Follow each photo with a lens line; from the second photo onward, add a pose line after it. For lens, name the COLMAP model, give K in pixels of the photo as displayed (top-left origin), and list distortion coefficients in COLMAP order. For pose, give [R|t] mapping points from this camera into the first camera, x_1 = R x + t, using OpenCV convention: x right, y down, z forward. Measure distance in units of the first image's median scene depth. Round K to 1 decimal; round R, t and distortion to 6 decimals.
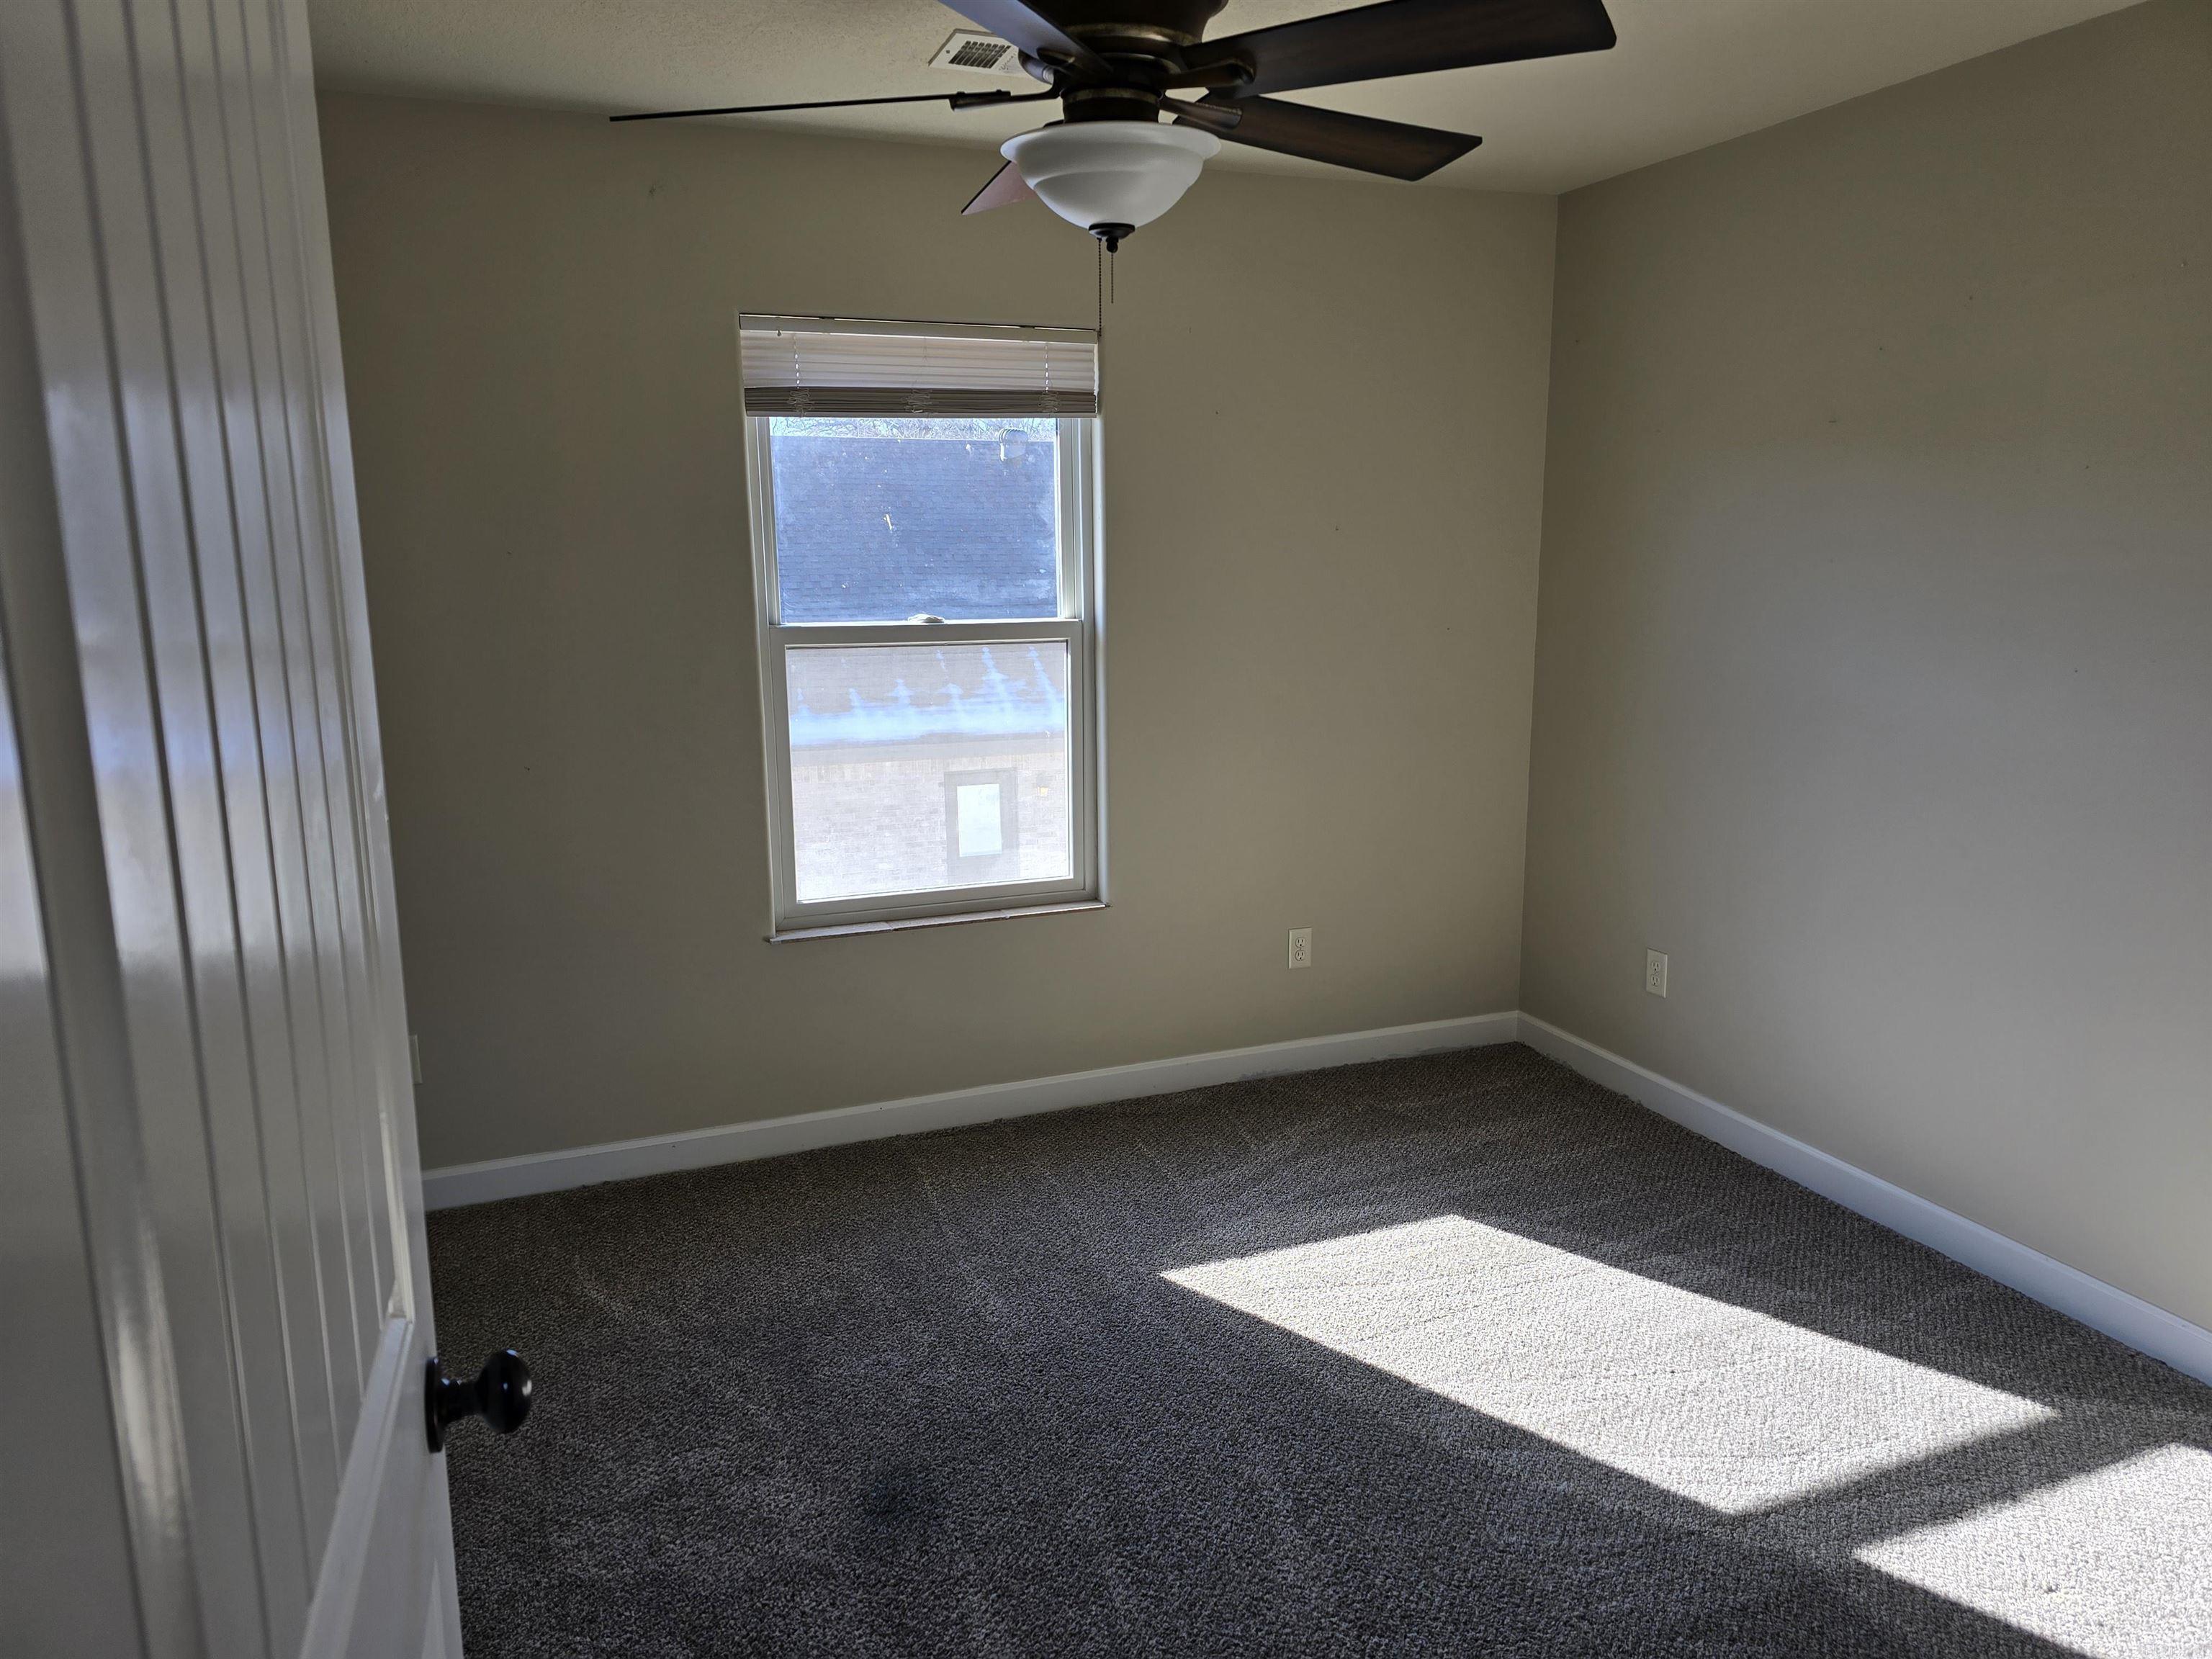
lens RADIAL K [[1423.9, 0, 1103.5], [0, 1423.9, 806.9], [0, 0, 1]] dist [0.041938, -0.001604]
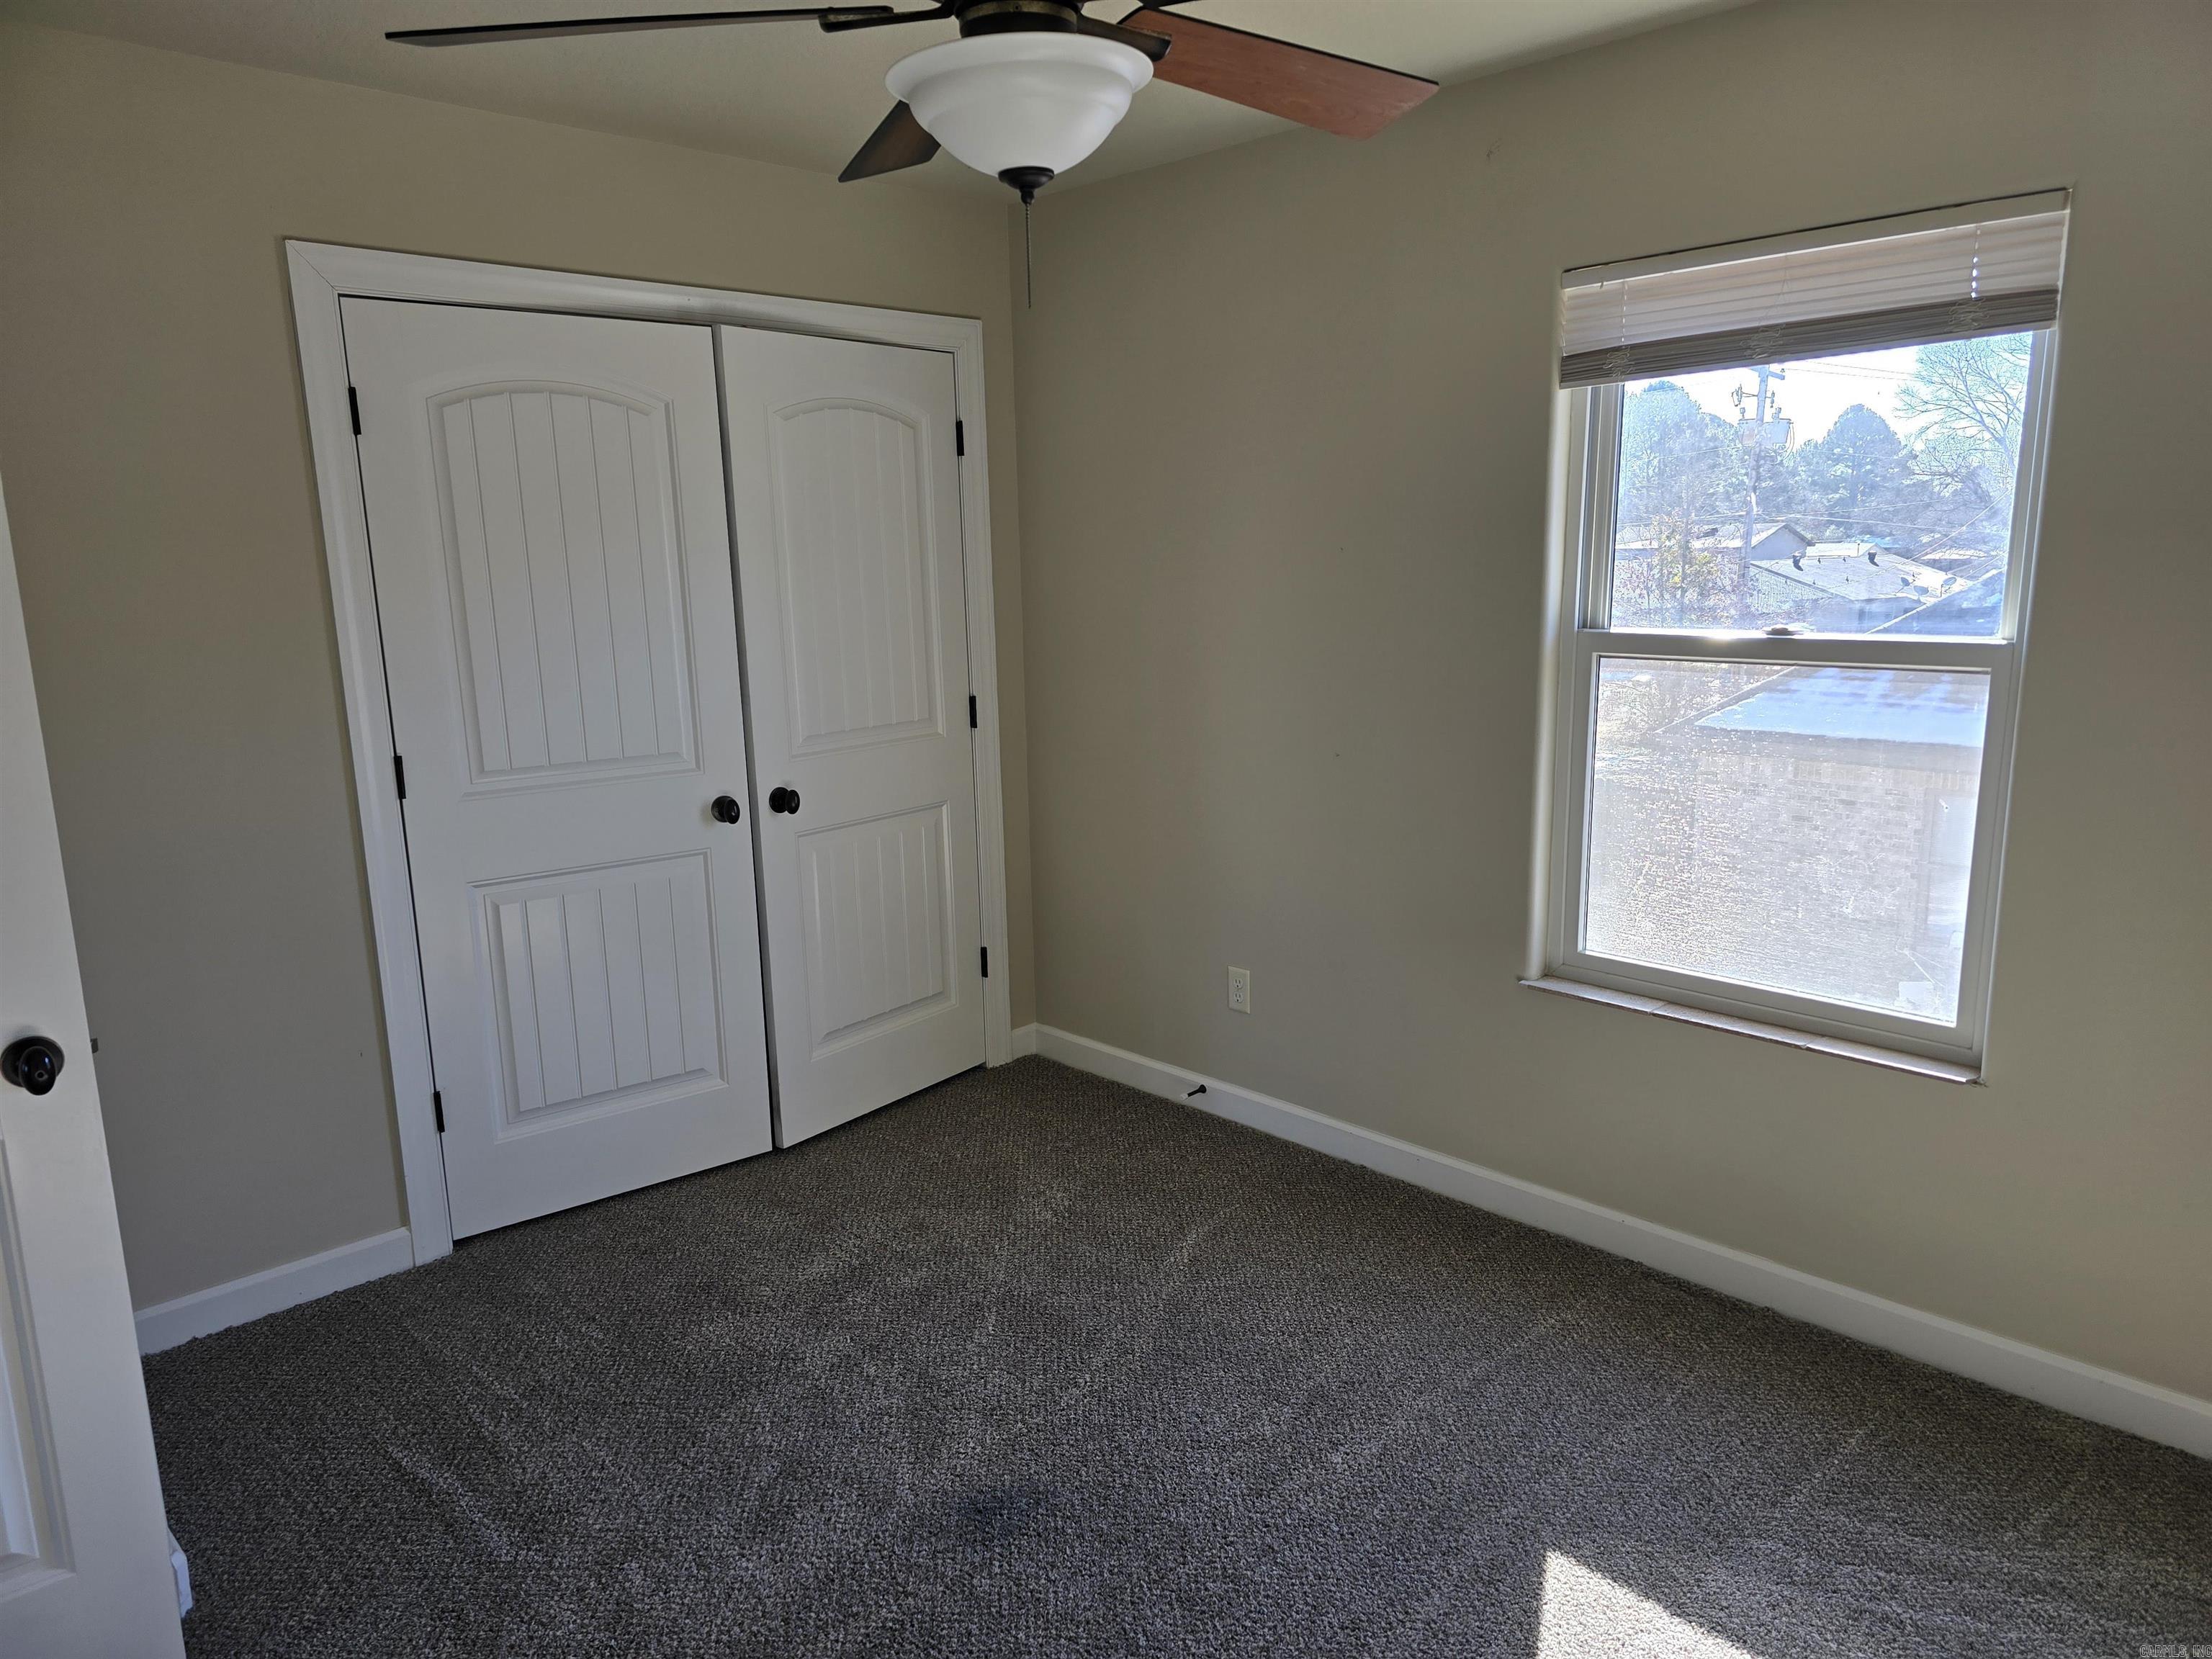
lens RADIAL K [[1423.9, 0, 1103.5], [0, 1423.9, 806.9], [0, 0, 1]] dist [0.041938, -0.001604]
pose [[0.440854, 0.169289, -0.881470, 0.427796], [-0.150007, 0.982137, 0.113599, -0.075711], [0.884955, 0.082146, 0.458373, 0.357287]]
